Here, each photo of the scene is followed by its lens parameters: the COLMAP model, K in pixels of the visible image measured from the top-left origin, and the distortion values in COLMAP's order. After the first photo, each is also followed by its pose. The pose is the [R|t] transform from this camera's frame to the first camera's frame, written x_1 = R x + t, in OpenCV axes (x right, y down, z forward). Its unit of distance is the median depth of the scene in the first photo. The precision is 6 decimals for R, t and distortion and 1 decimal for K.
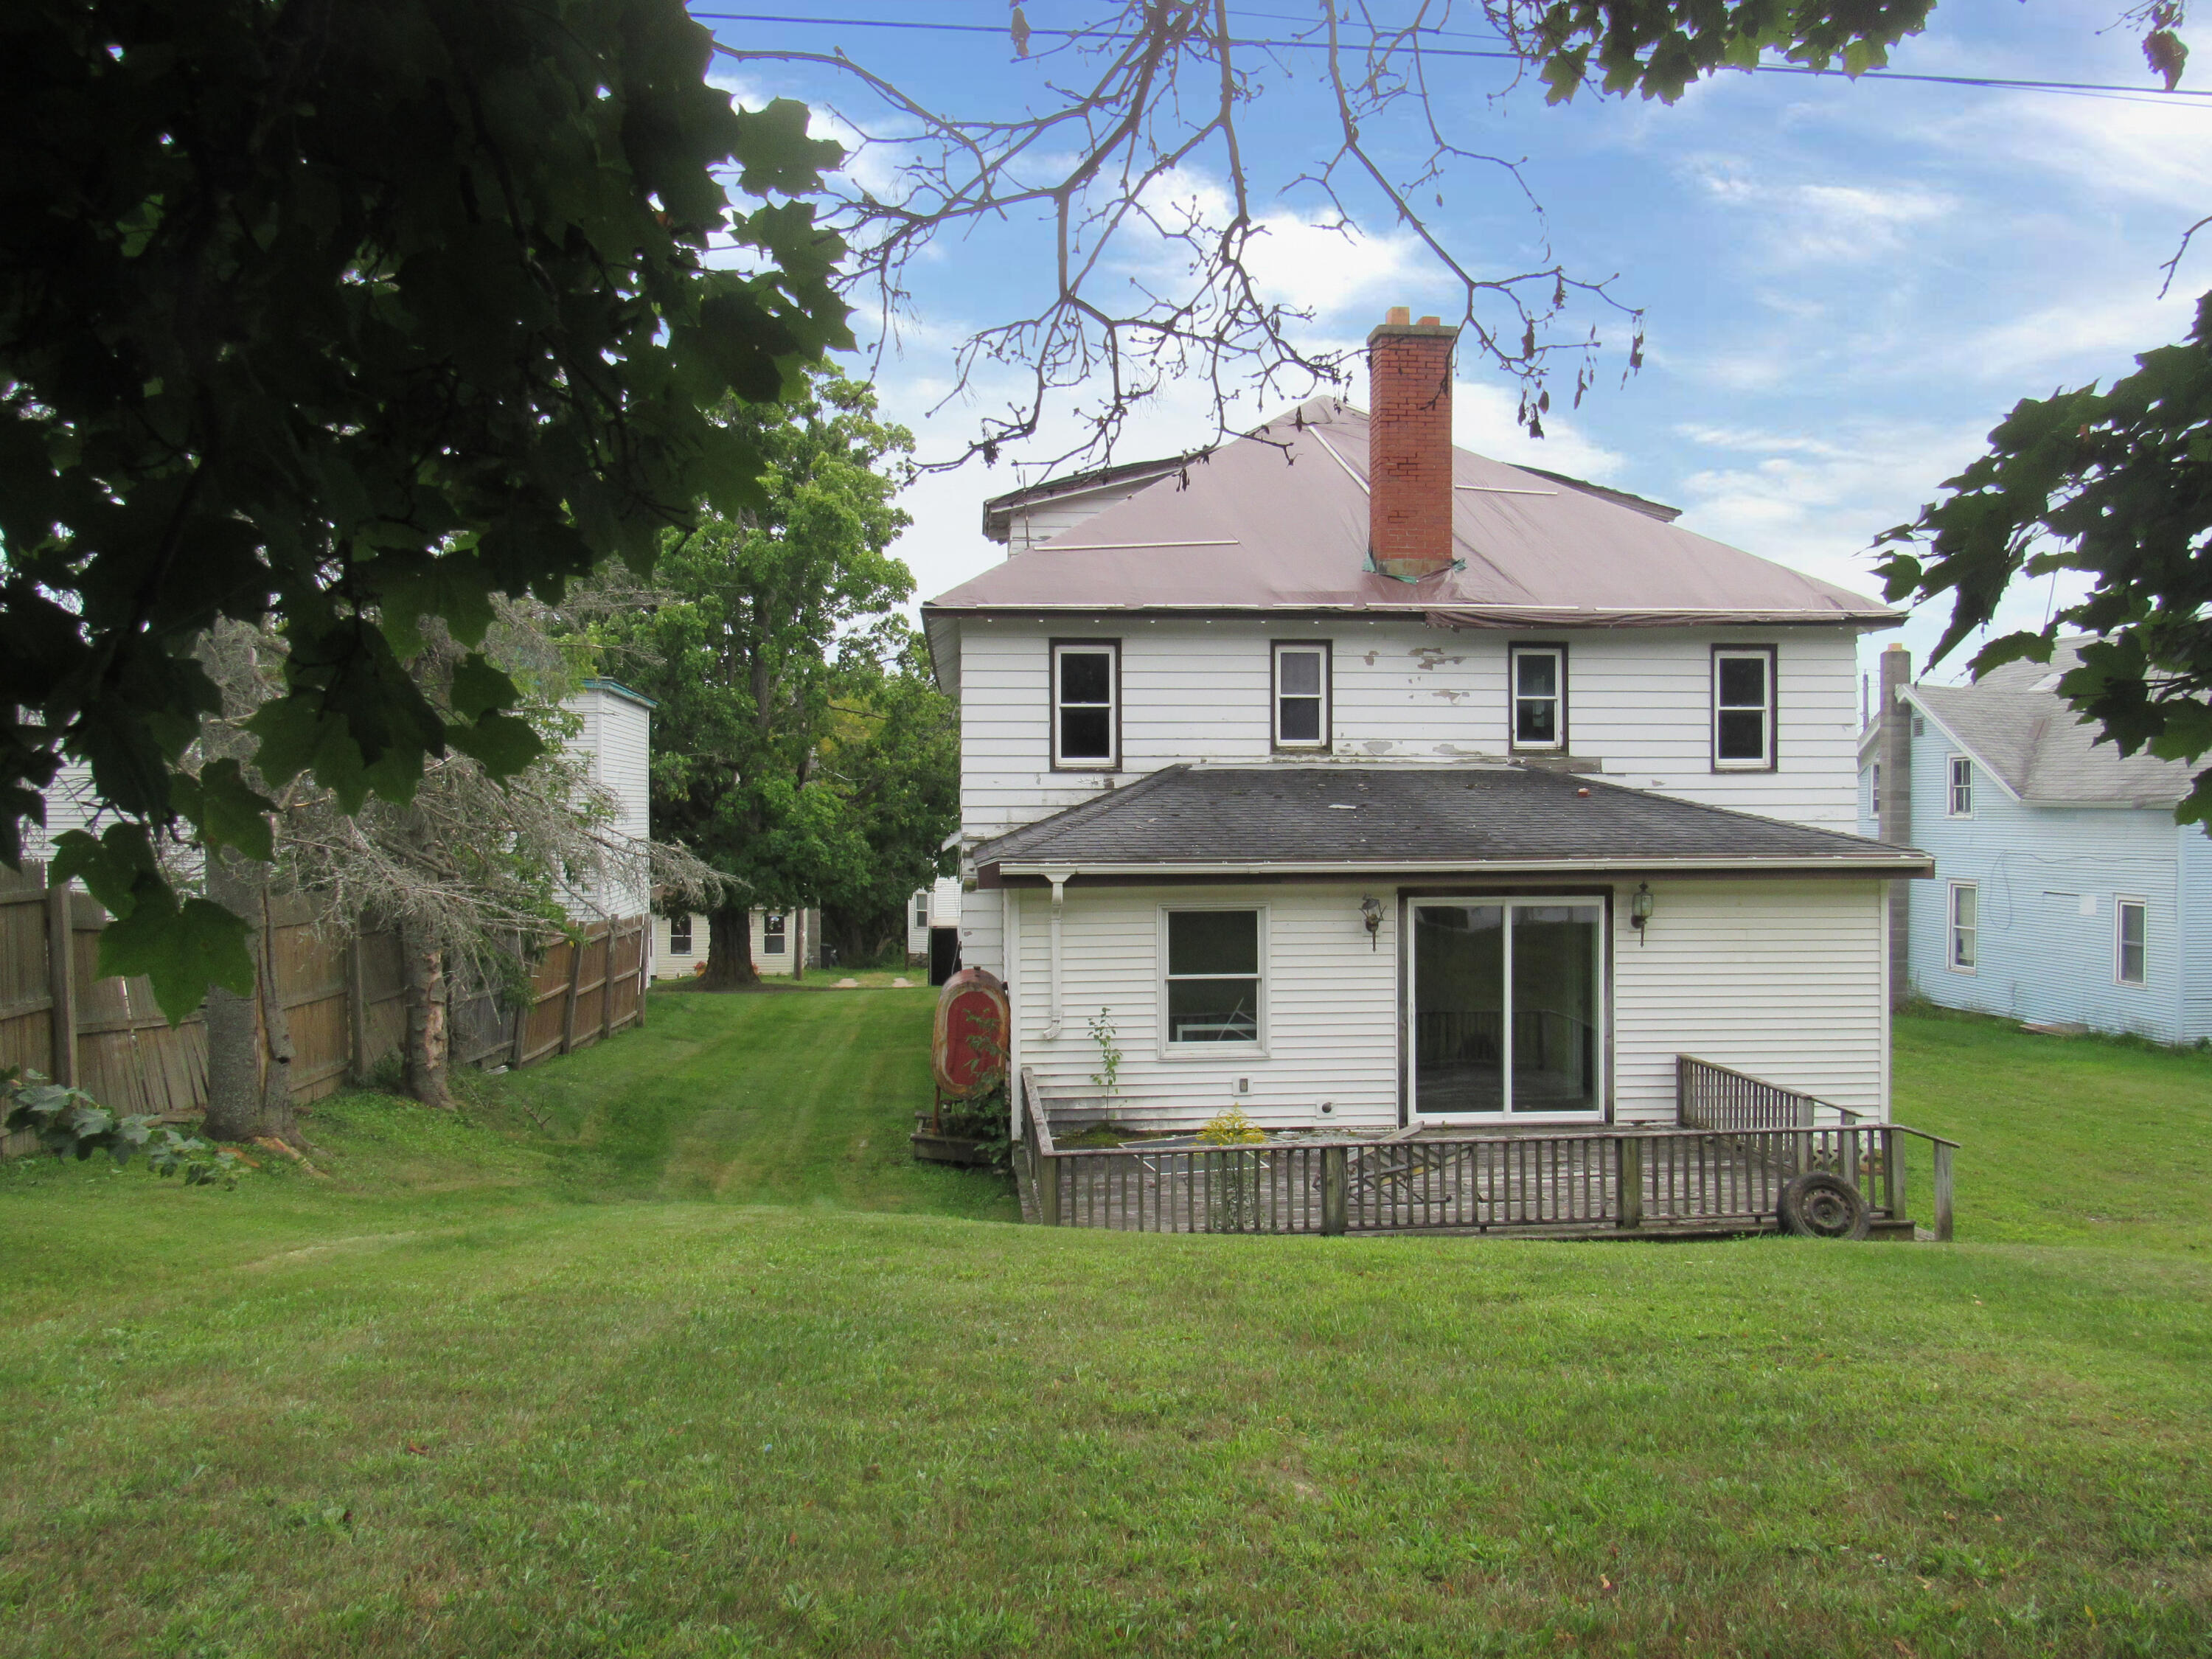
lens RADIAL K [[1690.5, 0, 1119.0], [0, 1690.5, 829.8], [0, 0, 1]] dist [-0.017314, -0.009983]
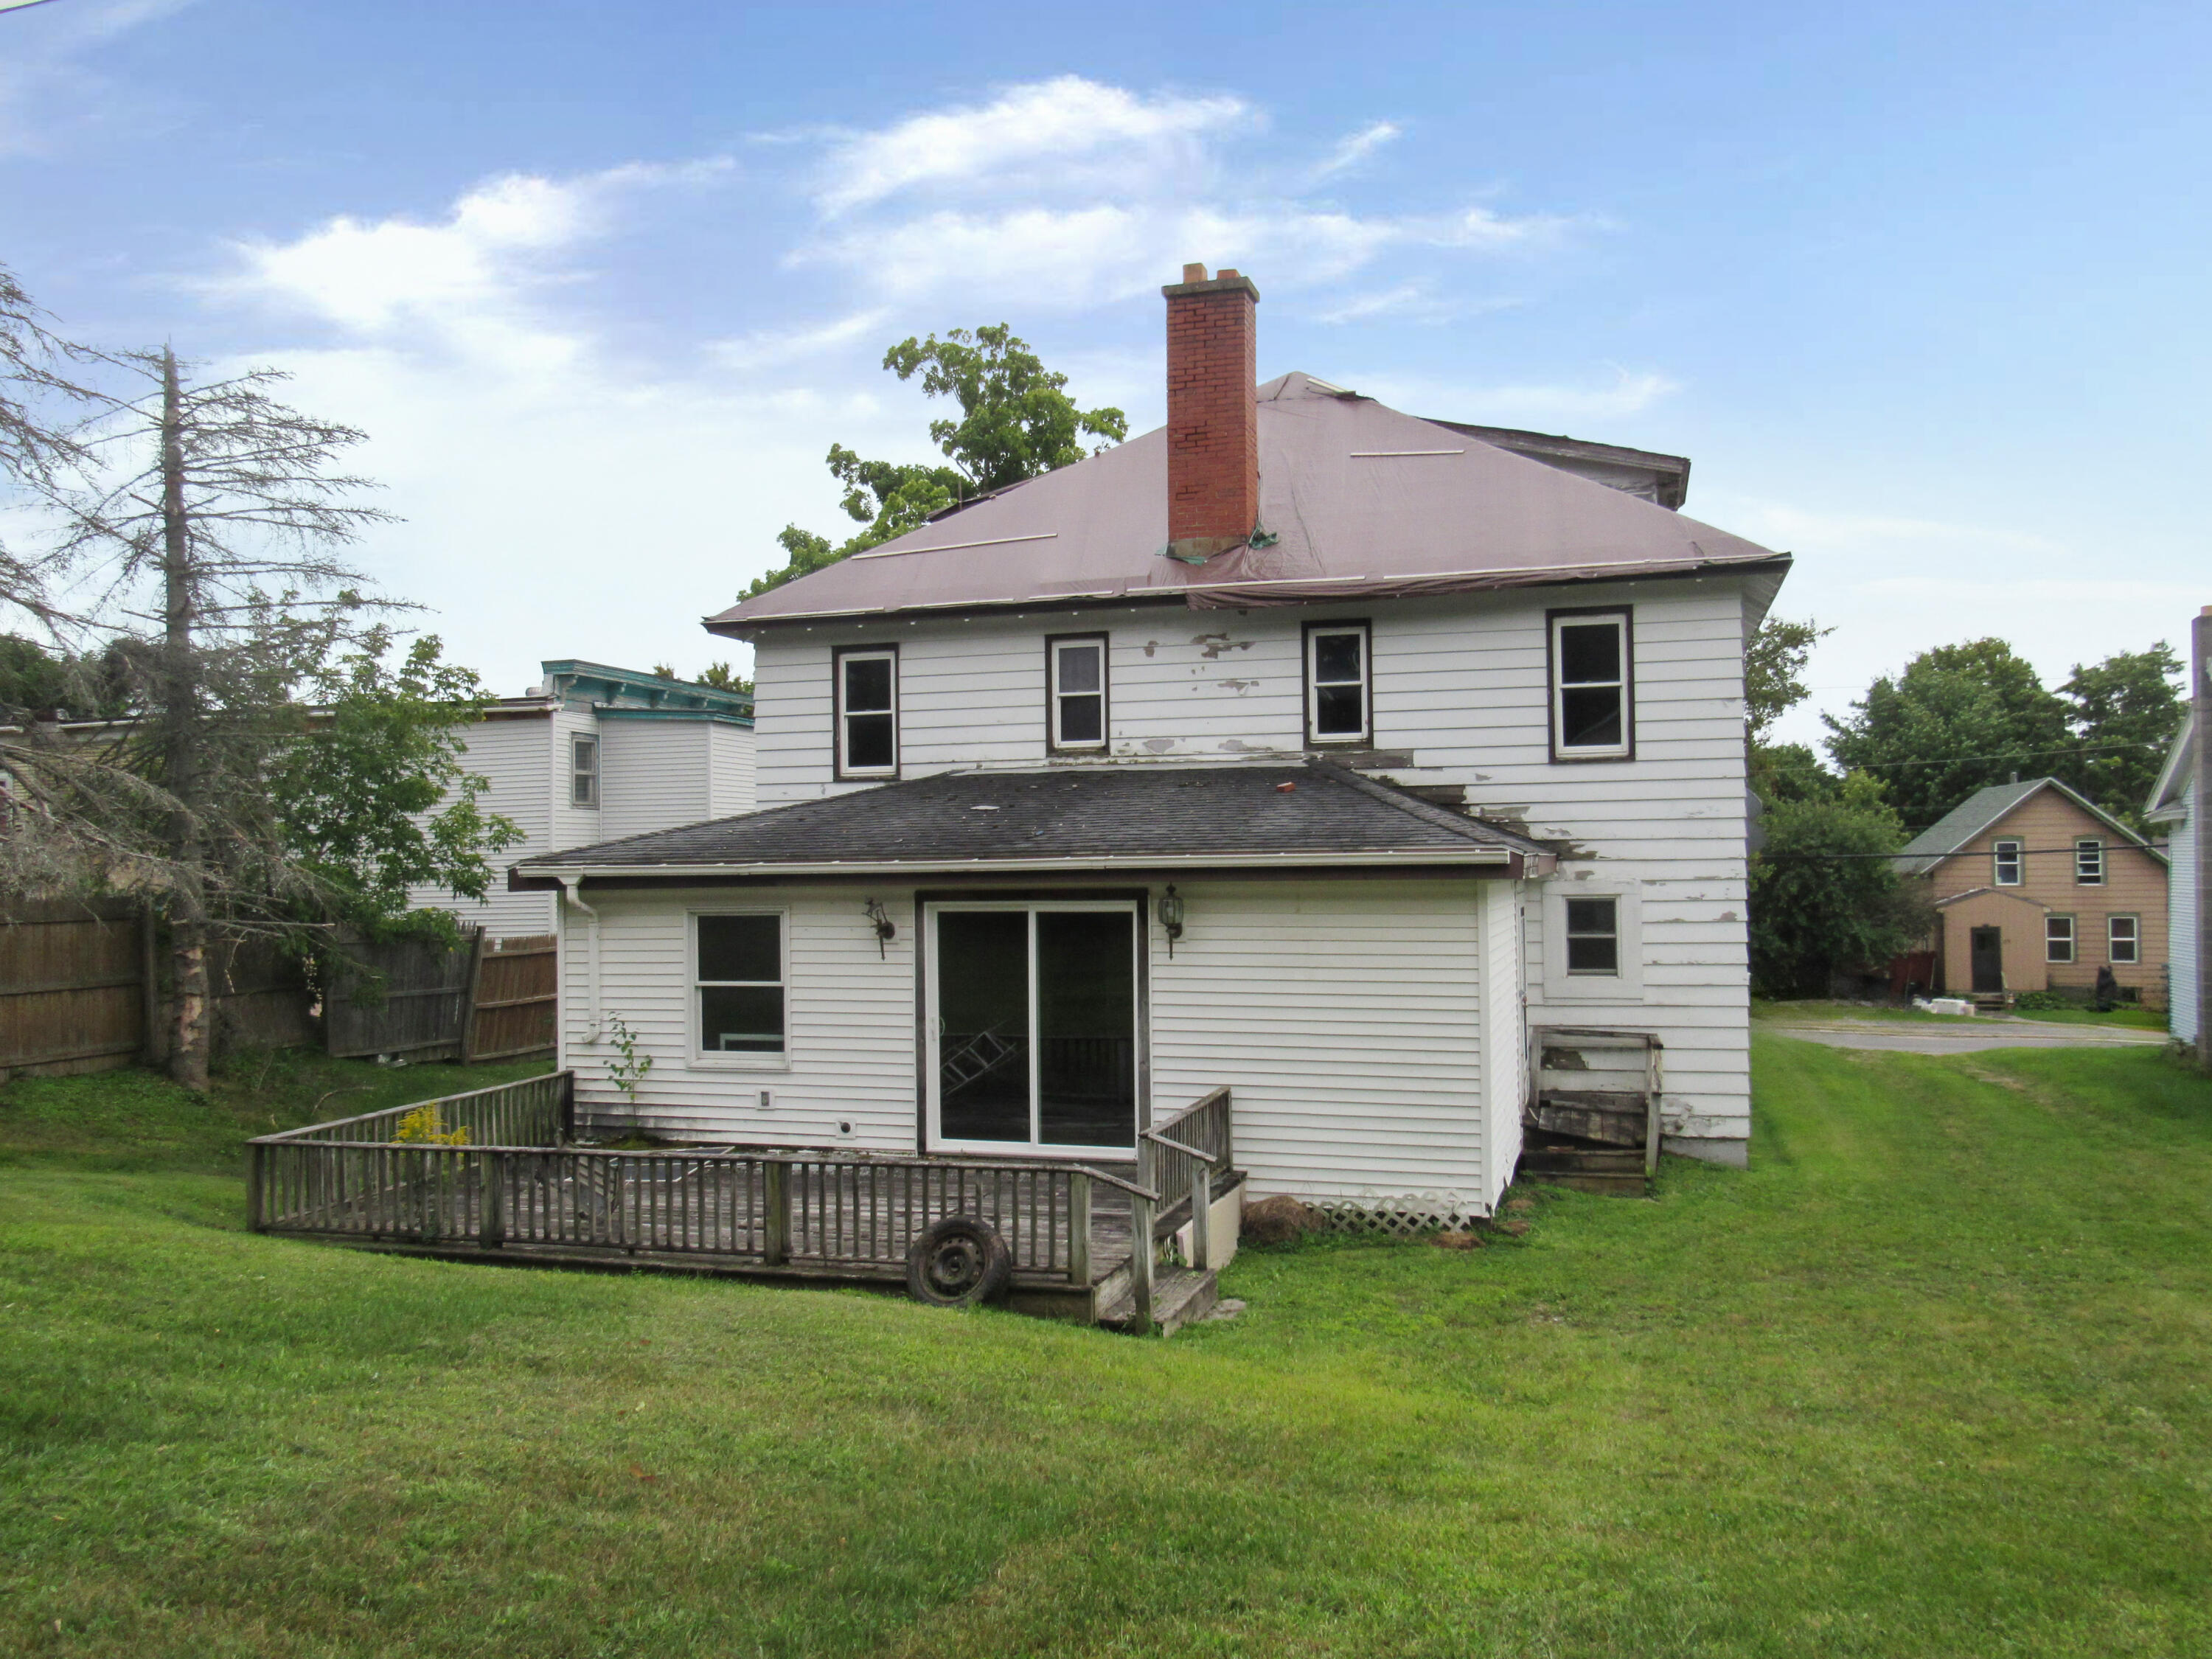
lens RADIAL K [[1690.5, 0, 1110.3], [0, 1690.5, 834.6], [0, 0, 1]] dist [-0.017314, -0.009983]
pose [[0.927019, -0.014026, -0.374753, 0.478788], [0.006237, 0.999739, -0.021989, 0.019273], [0.374963, 0.018047, 0.926864, 0.147763]]
